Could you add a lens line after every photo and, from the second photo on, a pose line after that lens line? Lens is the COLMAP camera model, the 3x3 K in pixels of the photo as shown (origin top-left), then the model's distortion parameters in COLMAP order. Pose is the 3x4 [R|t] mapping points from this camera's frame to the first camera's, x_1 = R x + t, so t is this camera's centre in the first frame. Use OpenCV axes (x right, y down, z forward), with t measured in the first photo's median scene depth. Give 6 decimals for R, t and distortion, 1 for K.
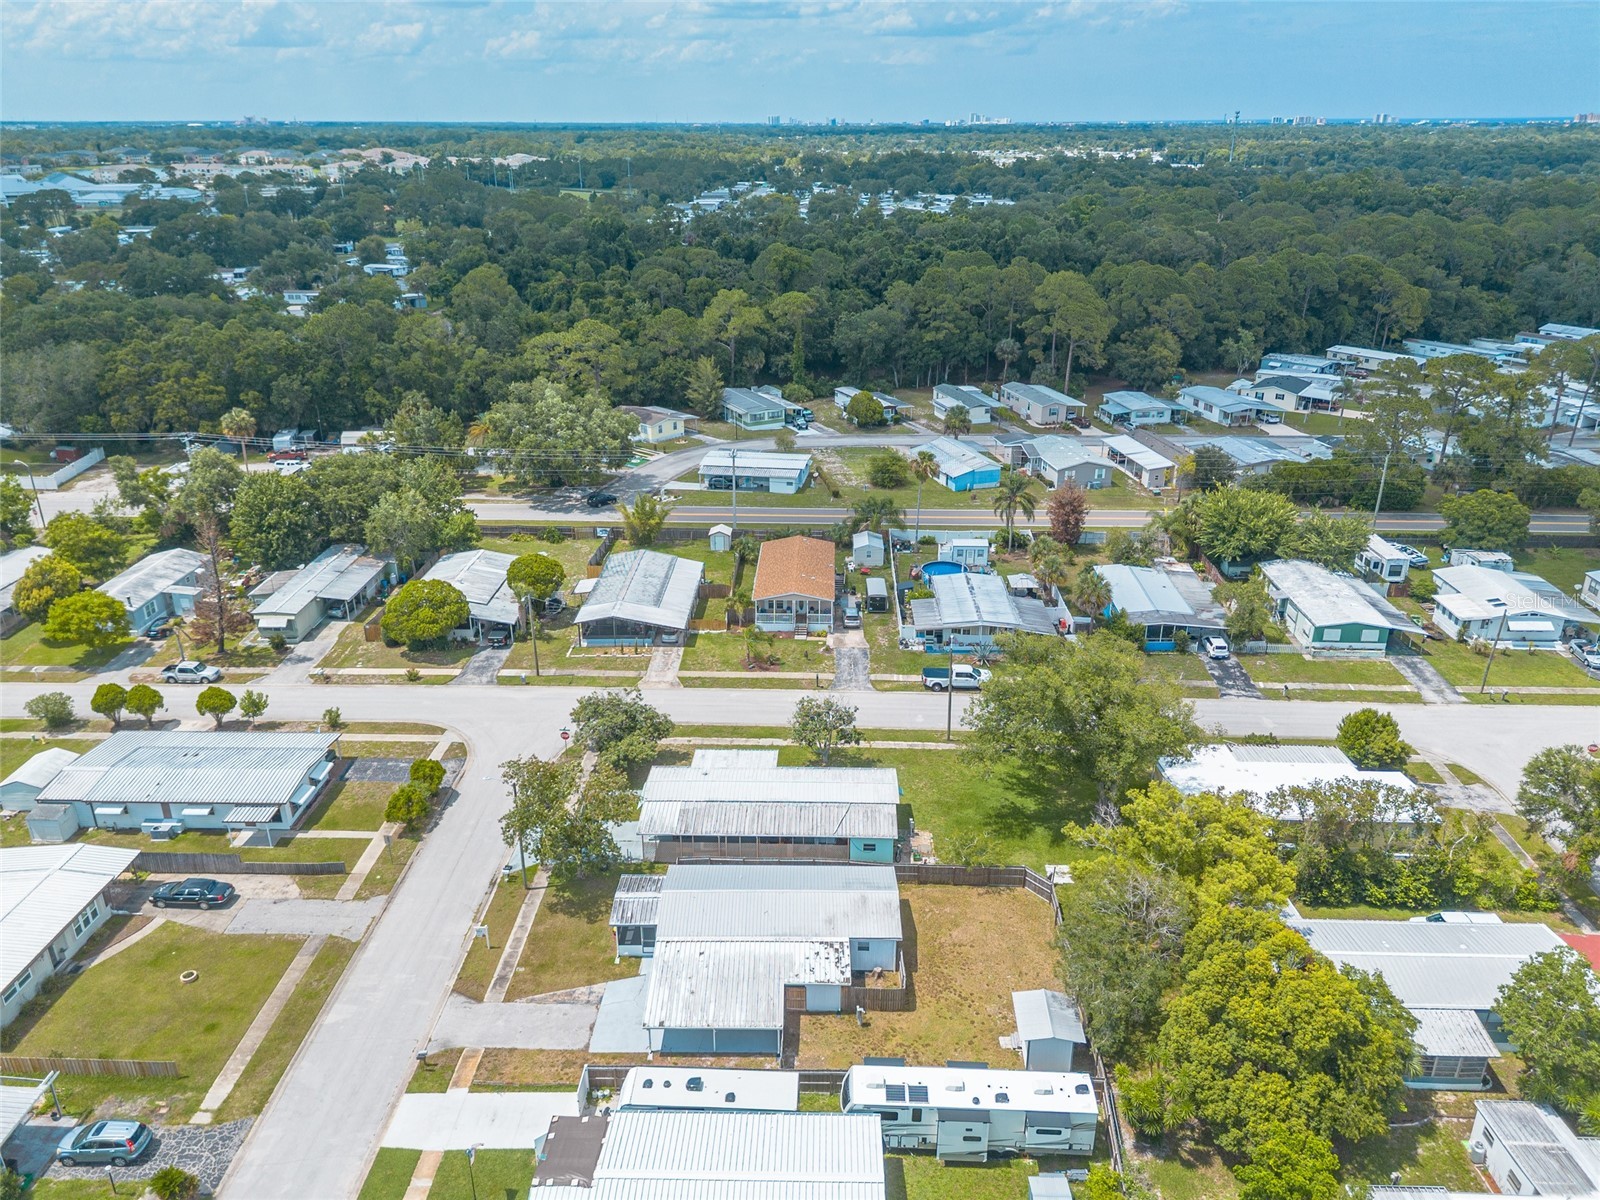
lens RADIAL K [[1144.5, 0, 800.0], [0, 1144.5, 600.0], [0, 0, 1]] dist [0.084565, -0.100985]
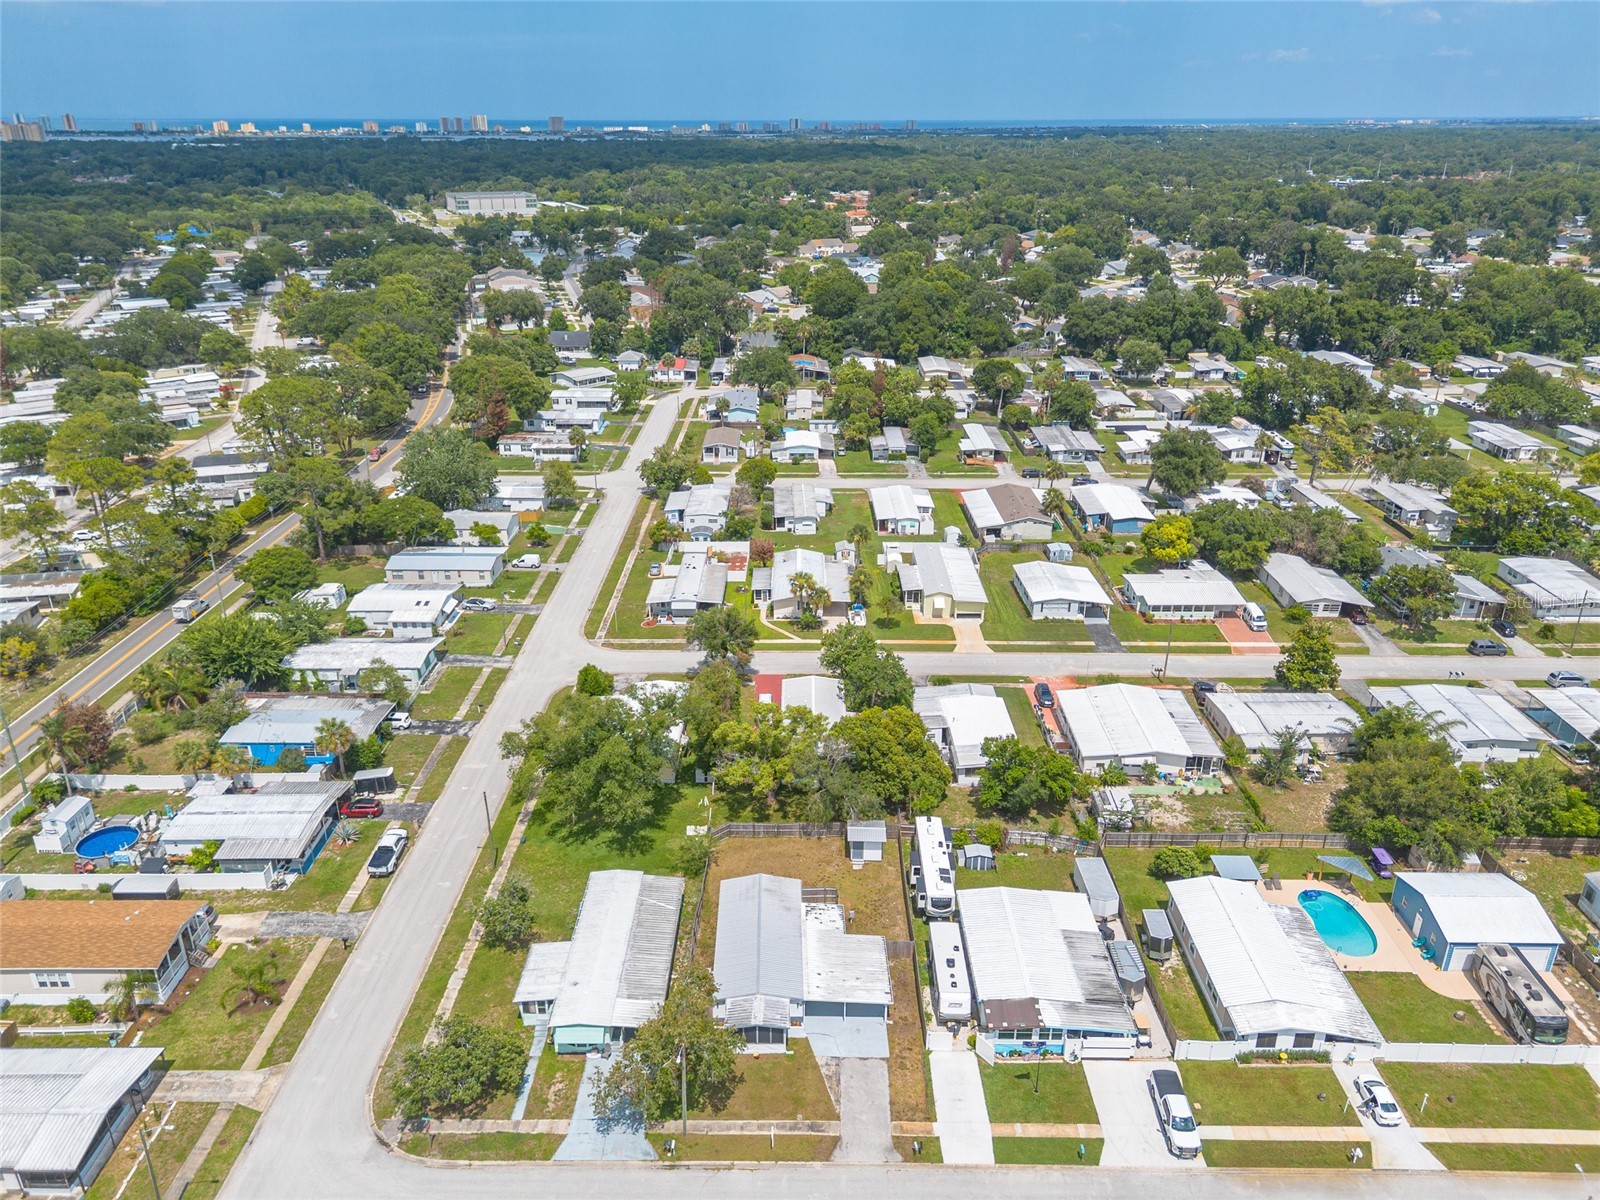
lens RADIAL K [[1121.1, 0, 794.6], [0, 1121.1, 625.2], [0, 0, 1]] dist [0.070452, -0.071002]
pose [[-0.021070, -0.406303, 0.913495, -0.745026], [0.384807, 0.840013, 0.382495, -0.364871], [-0.922757, 0.359578, 0.138649, 0.466928]]
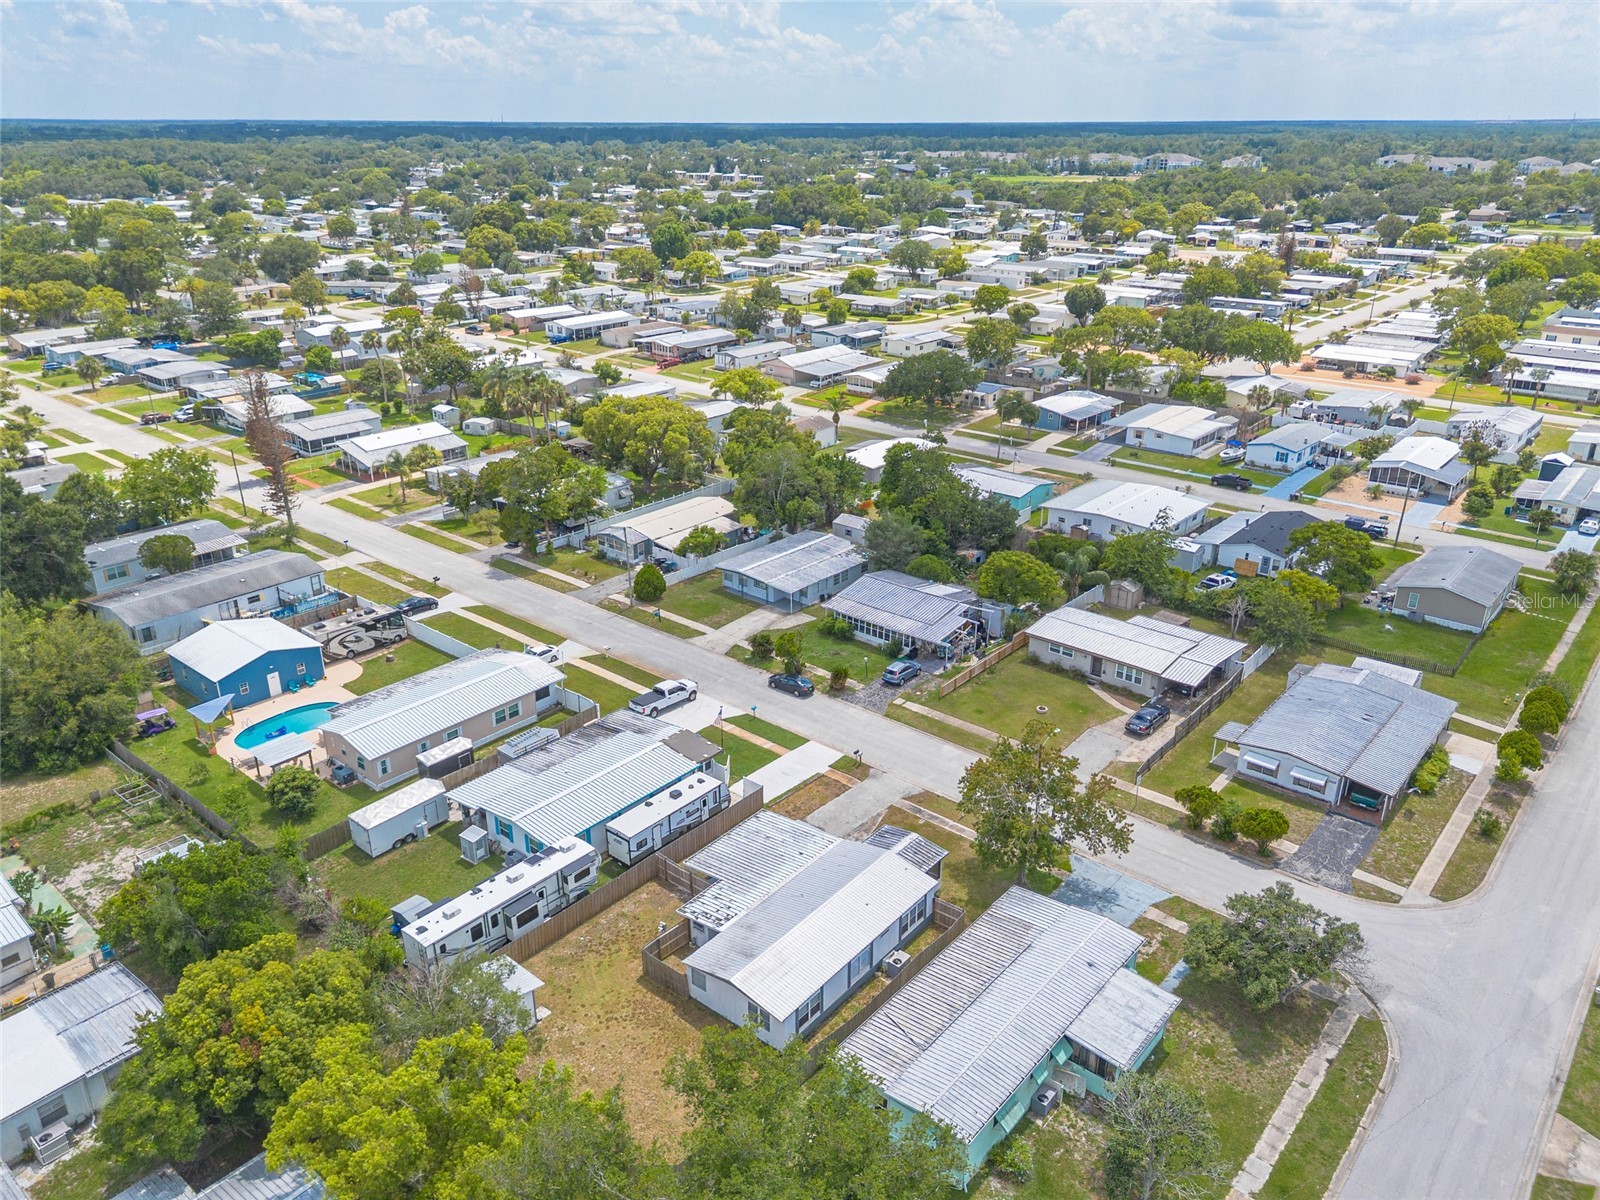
lens RADIAL K [[1134.3, 0, 798.6], [0, 1134.3, 607.2], [0, 0, 1]] dist [0.086171, -0.099492]
pose [[-0.623203, 0.307951, -0.718877, 0.403883], [-0.298295, 0.756117, 0.582500, -0.321865], [0.722937, 0.577454, -0.379354, 0.845911]]
